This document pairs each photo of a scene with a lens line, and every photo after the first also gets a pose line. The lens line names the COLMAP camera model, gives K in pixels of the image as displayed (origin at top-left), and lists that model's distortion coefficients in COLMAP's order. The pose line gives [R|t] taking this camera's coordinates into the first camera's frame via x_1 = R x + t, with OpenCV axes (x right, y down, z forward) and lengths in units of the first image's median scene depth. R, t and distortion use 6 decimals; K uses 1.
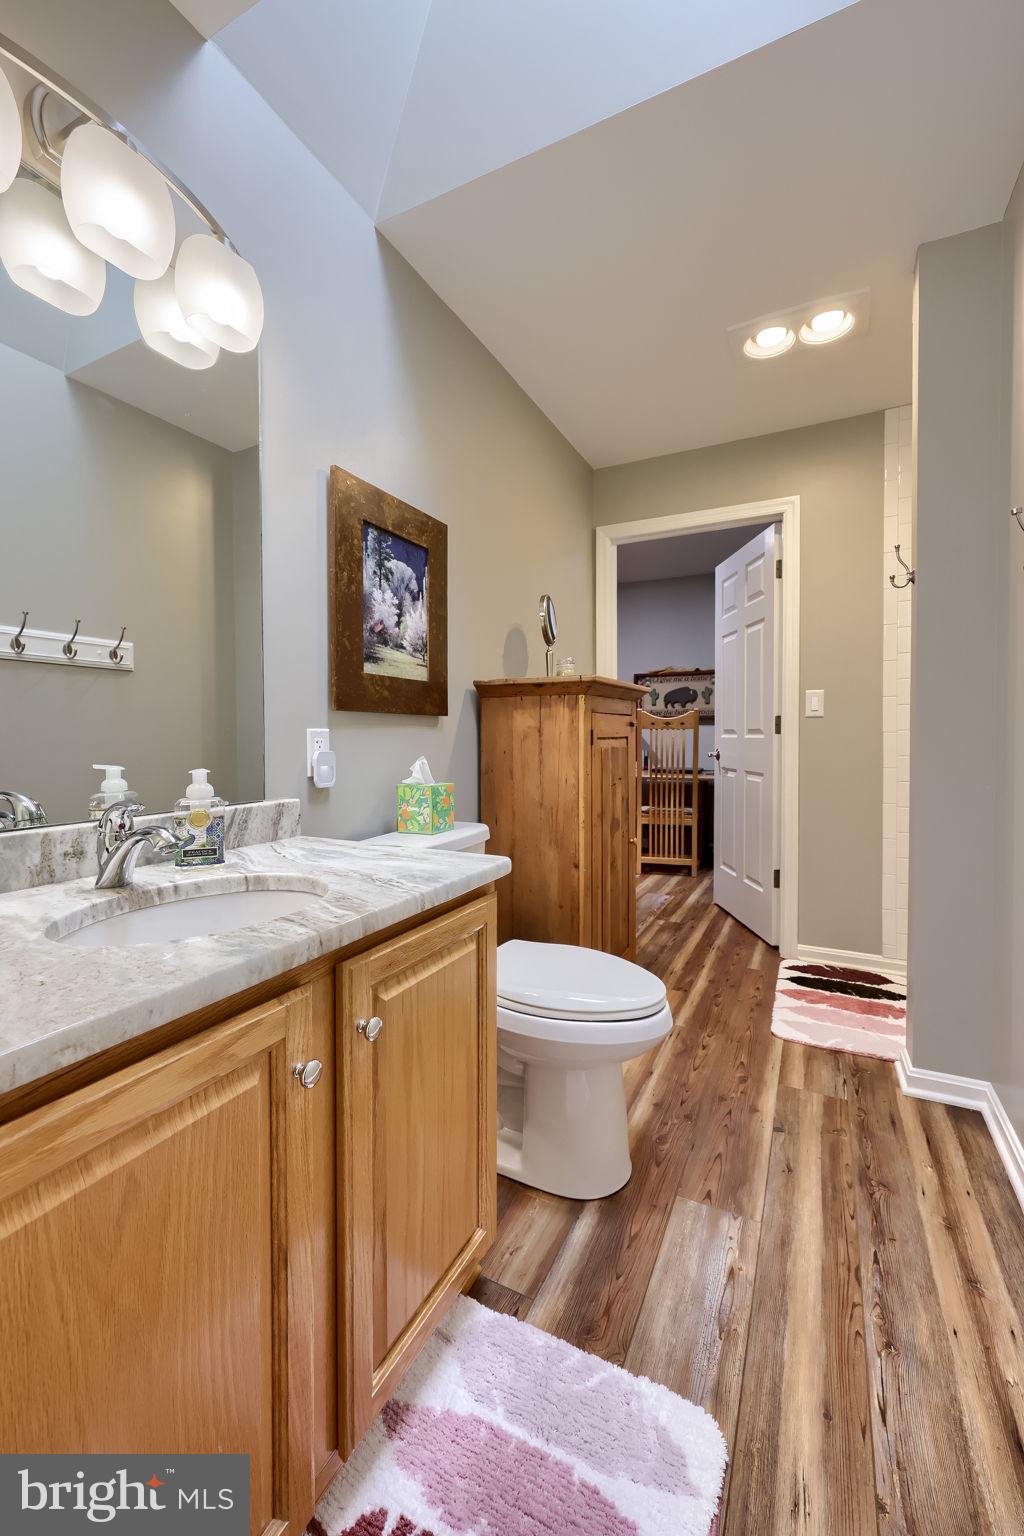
lens RADIAL K [[619.0, 0, 512.6], [0, 619.0, 754.9], [0, 0, 1]] dist [0.000370, 0.000016]
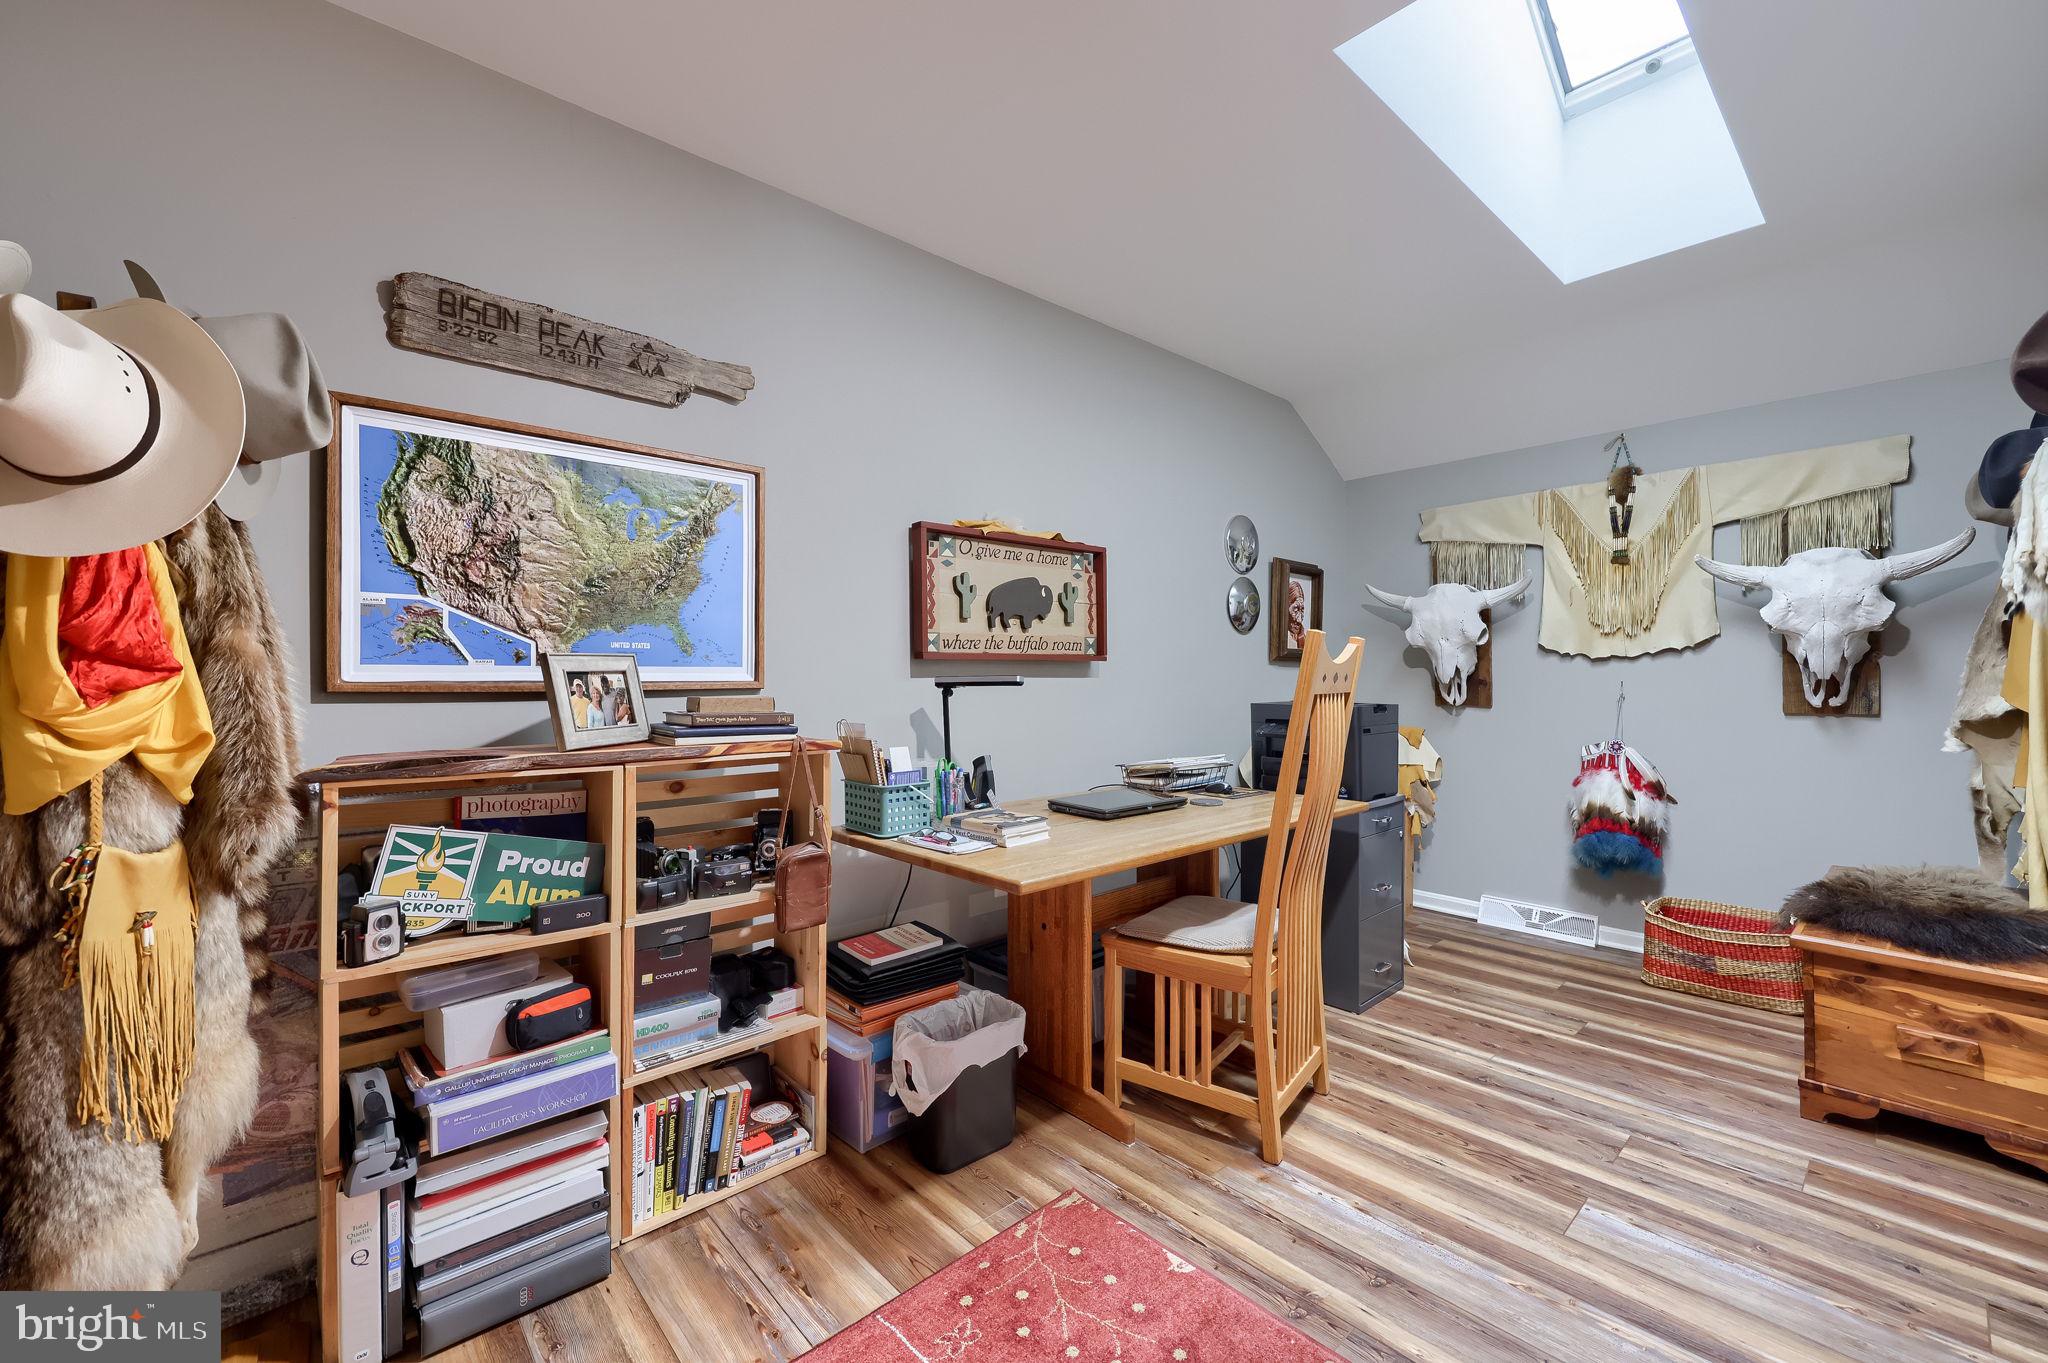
lens RADIAL K [[825.4, 0, 1008.2], [0, 825.4, 681.2], [0, 0, 1]] dist [0.000370, 0.000016]
pose [[0.376073, 0.000641, 0.926590, -0.312196], [0.032199, 0.999387, -0.013760, -0.061462], [-0.926031, 0.035010, 0.375821, 1.290570]]
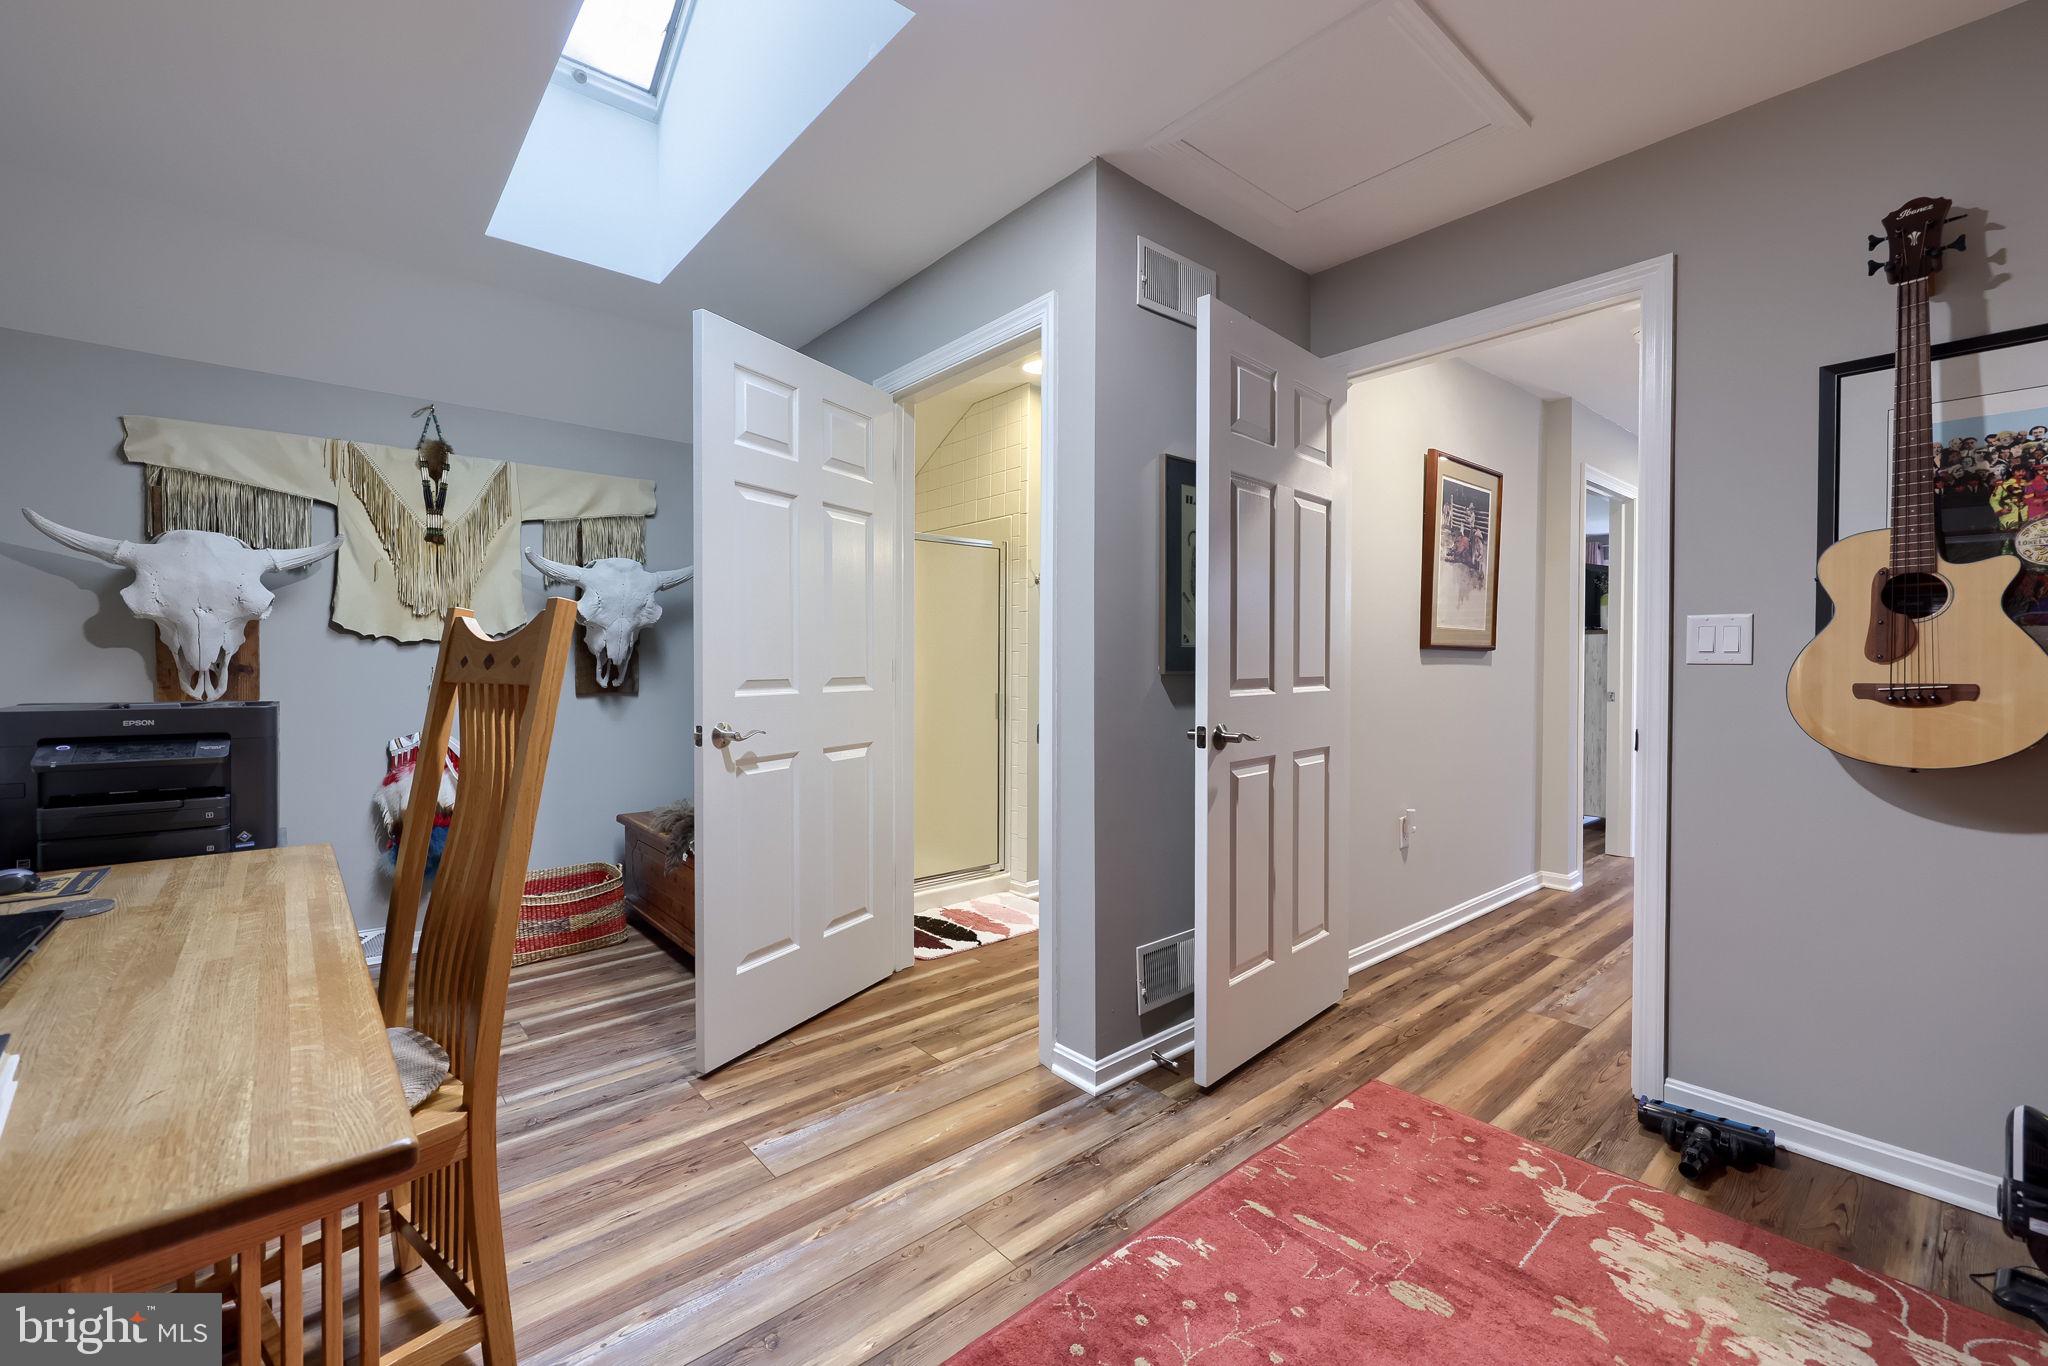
lens RADIAL K [[825.4, 0, 1015.3], [0, 825.4, 671.5], [0, 0, 1]] dist [0.000370, 0.000016]
pose [[-0.916933, -0.000054, 0.399041, -0.087075], [0.017031, 0.999083, 0.039271, -0.072113], [-0.398677, 0.042805, -0.916092, 1.590722]]
